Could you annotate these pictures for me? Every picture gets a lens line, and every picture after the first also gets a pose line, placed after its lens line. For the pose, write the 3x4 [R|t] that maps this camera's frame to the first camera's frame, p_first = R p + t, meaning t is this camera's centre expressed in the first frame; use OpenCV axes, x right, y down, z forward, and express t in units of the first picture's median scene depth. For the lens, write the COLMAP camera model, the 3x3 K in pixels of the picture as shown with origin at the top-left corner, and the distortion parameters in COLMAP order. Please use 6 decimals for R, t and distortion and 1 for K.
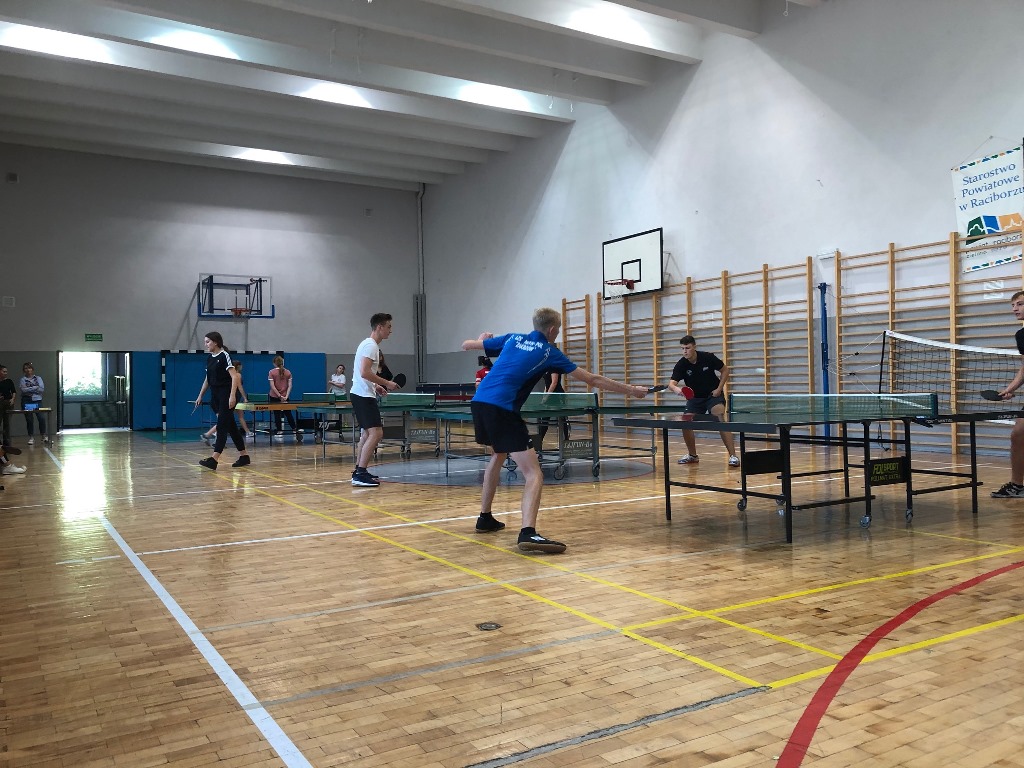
lens RADIAL K [[832.2, 0, 502.0], [0, 832.2, 384.7], [0, 0, 1]] dist [0.016205, -0.007002]
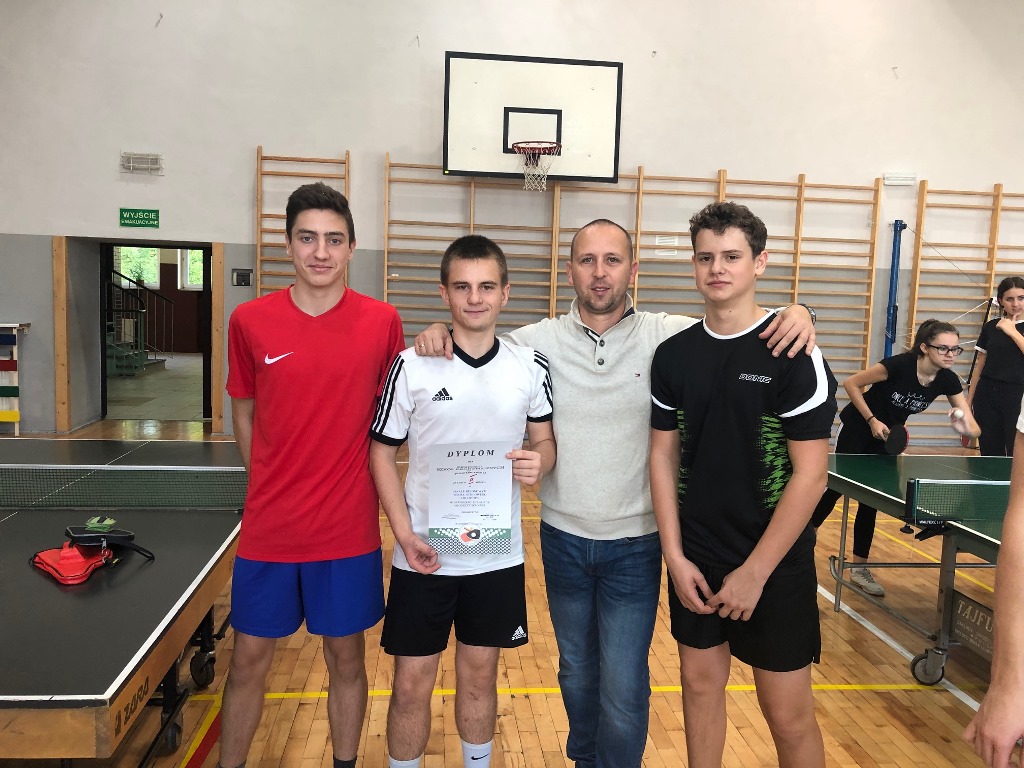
lens RADIAL K [[875.6, 0, 512.9], [0, 875.6, 397.2], [0, 0, 1]] dist [0.057682, -0.111230]
pose [[0.420662, -0.078202, 0.903841, -0.405920], [-0.041975, 0.993533, 0.105498, -0.033689], [-0.906246, -0.082318, 0.414659, 0.888683]]
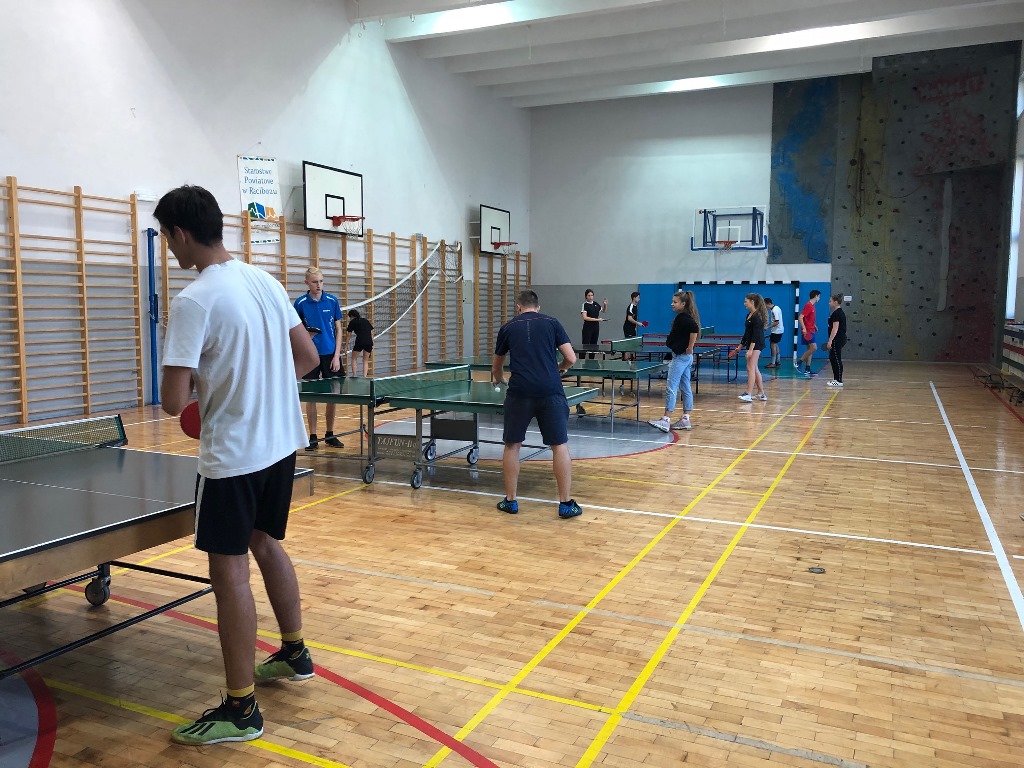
lens RADIAL K [[832.2, 0, 502.0], [0, 832.2, 384.7], [0, 0, 1]] dist [0.016205, -0.007002]
pose [[-0.558710, -0.073722, 0.826080, -0.548978], [-0.002628, 0.996194, 0.087126, -0.028517], [-0.829359, 0.046507, -0.556777, 1.092906]]
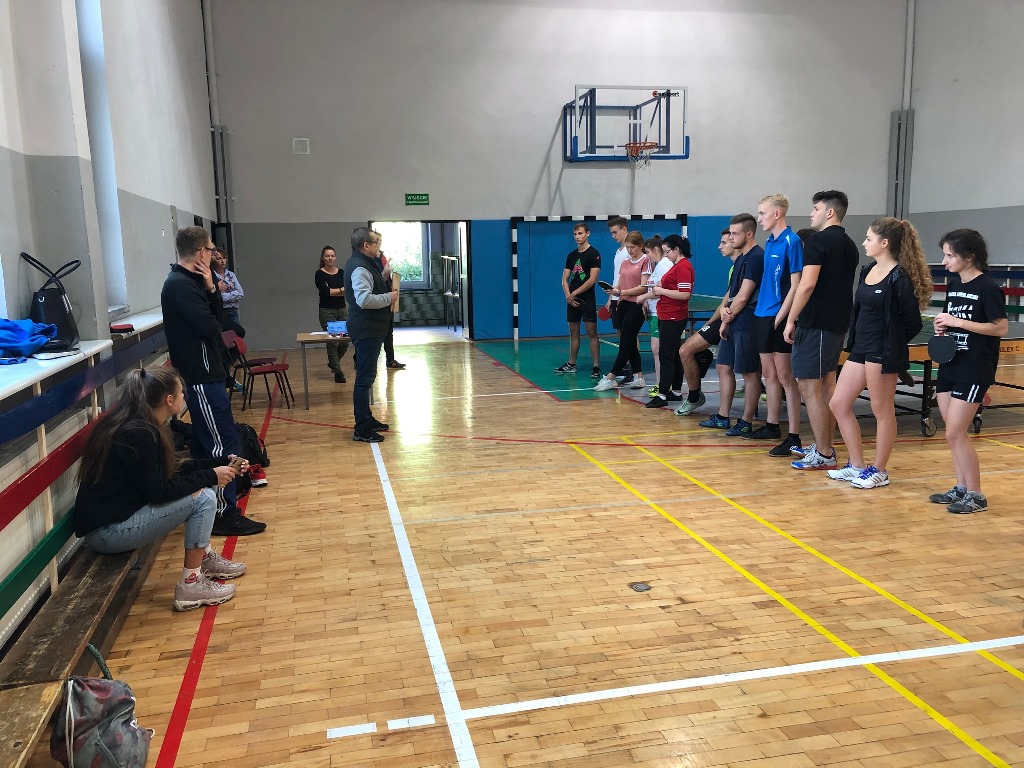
lens RADIAL K [[835.4, 0, 496.5], [0, 835.4, 385.3], [0, 0, 1]] dist [0.012990, 0.009731]
pose [[0.946476, 0.045082, -0.319609, -0.309983], [0.009523, 0.985867, 0.167261, -0.031915], [0.322633, -0.161352, 0.932670, 0.555807]]
